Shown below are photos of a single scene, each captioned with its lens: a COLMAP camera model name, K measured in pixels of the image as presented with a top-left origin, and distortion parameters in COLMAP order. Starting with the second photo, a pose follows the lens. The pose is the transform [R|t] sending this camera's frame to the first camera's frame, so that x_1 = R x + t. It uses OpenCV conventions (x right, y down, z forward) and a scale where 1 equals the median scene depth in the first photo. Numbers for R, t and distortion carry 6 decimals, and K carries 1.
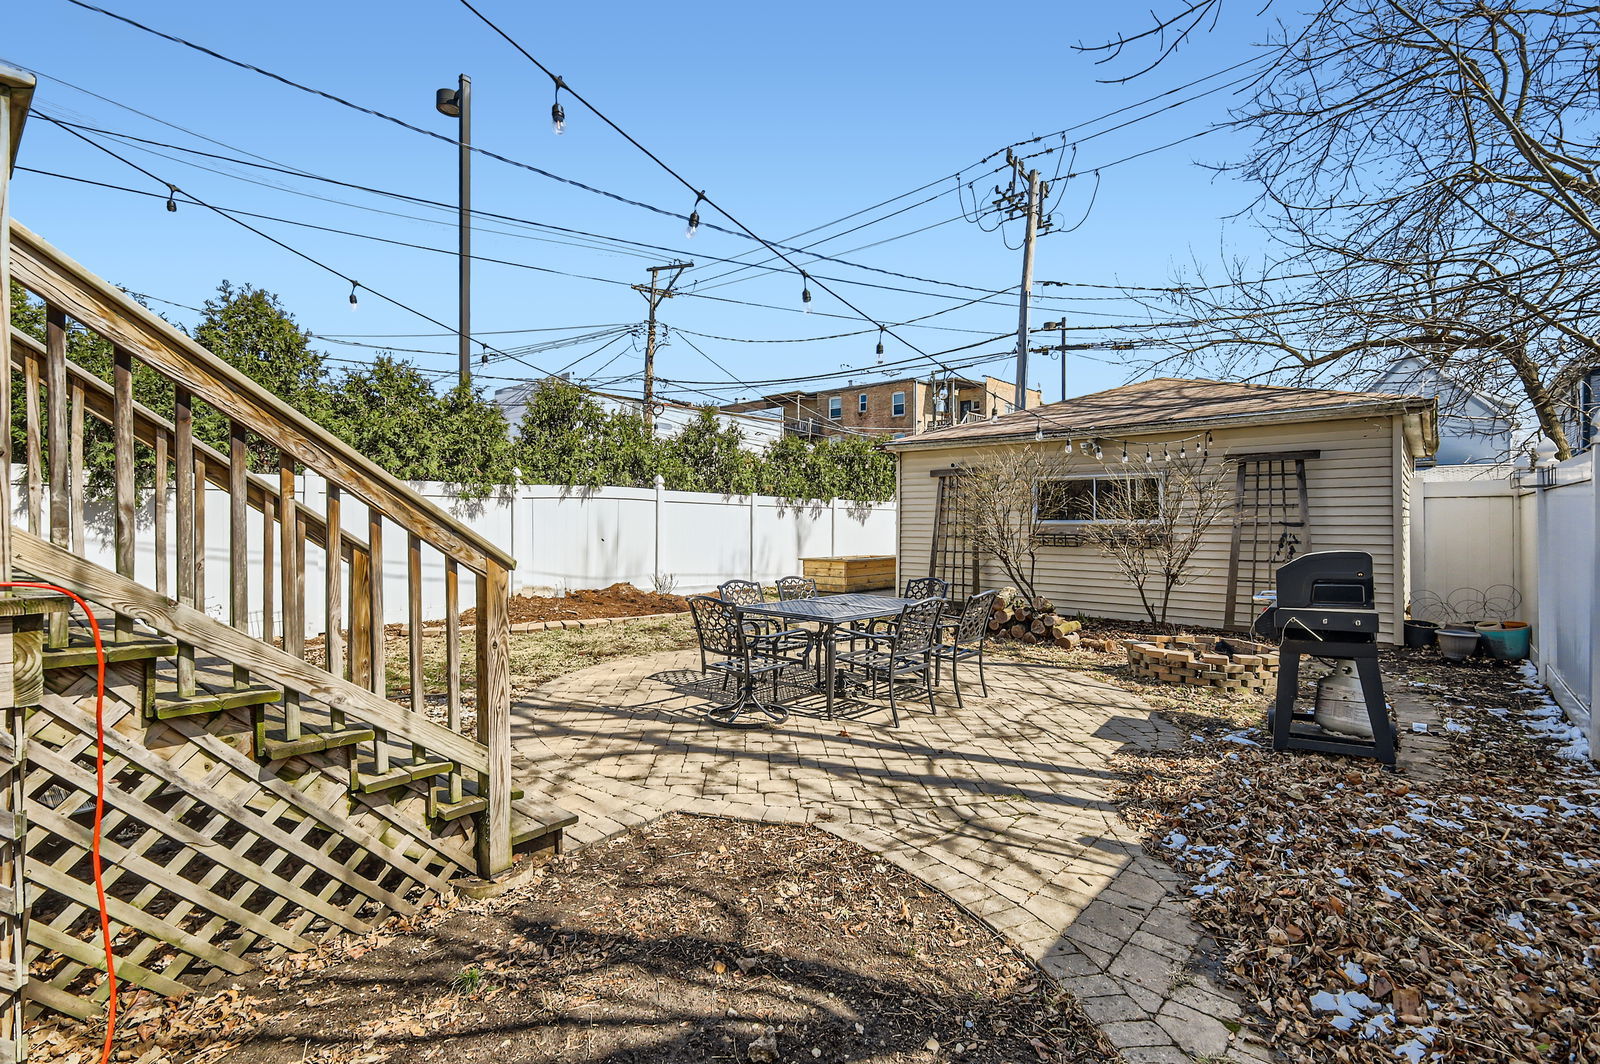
lens RADIAL K [[703.6, 0, 800.0], [0, 703.6, 532.0], [0, 0, 1]] dist [0.000089, 0.000023]
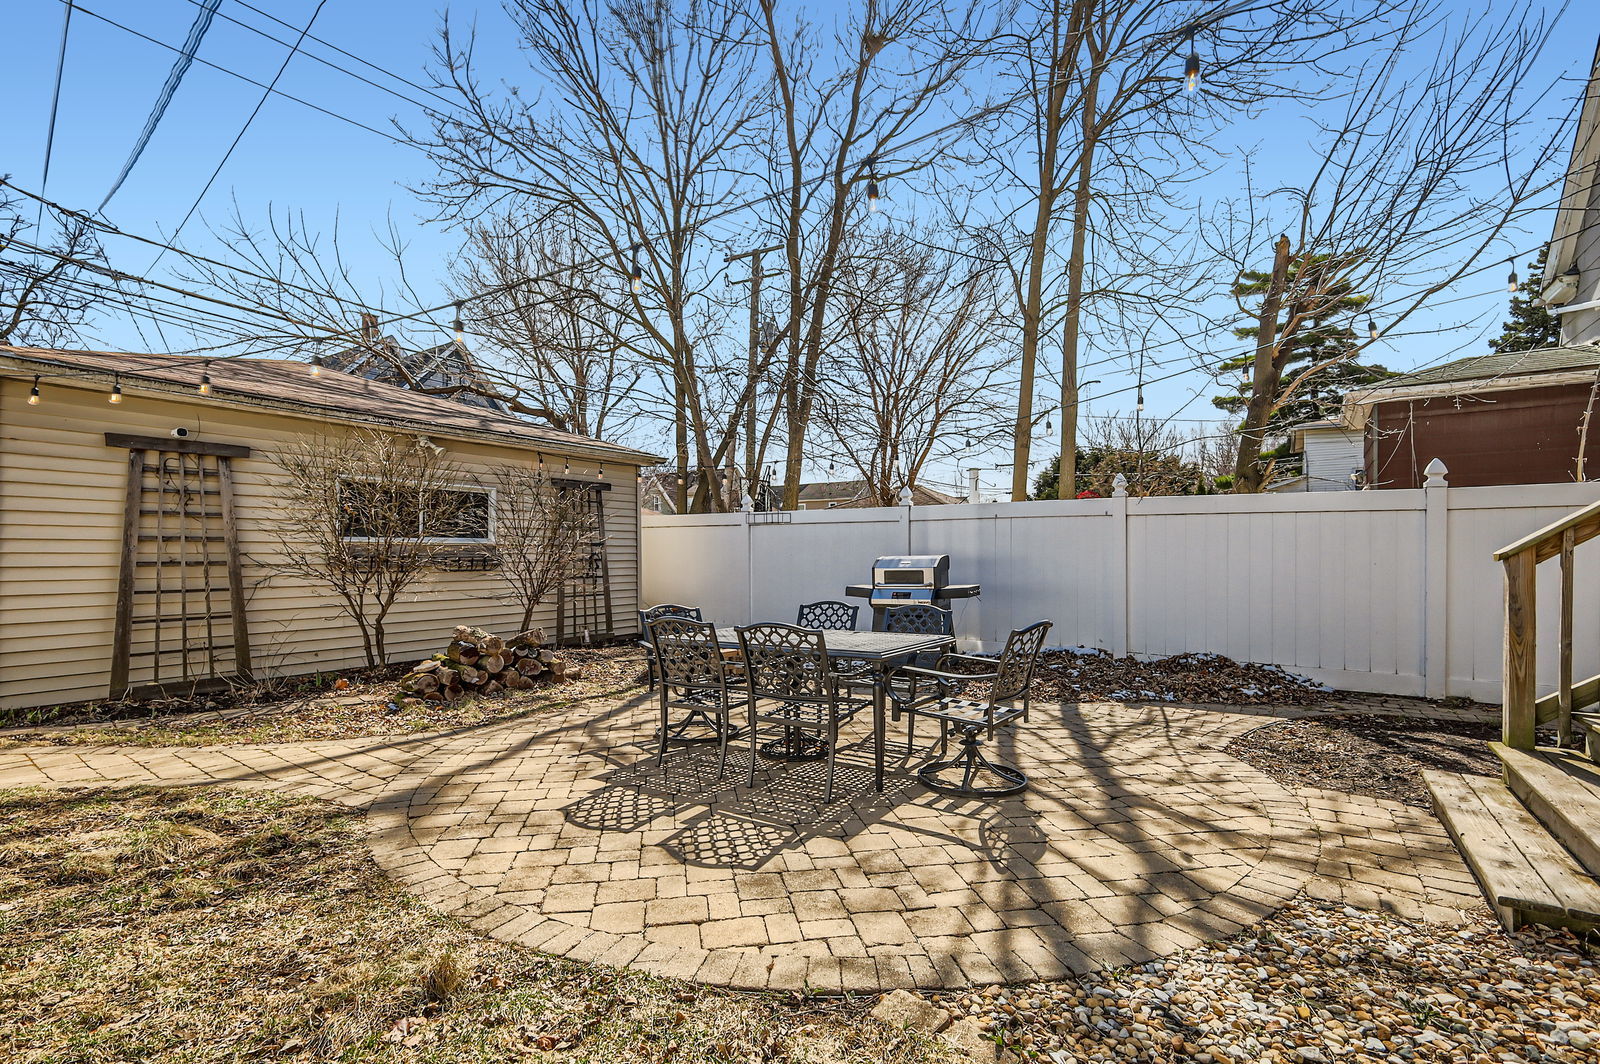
lens RADIAL K [[693.1, 0, 804.9], [0, 693.1, 567.5], [0, 0, 1]] dist [0.001518, 0.000144]
pose [[-0.092944, -0.021465, 0.995440, -0.956902], [0.014243, 0.999637, 0.022885, 0.012061], [-0.995569, 0.016305, -0.092604, 1.476607]]
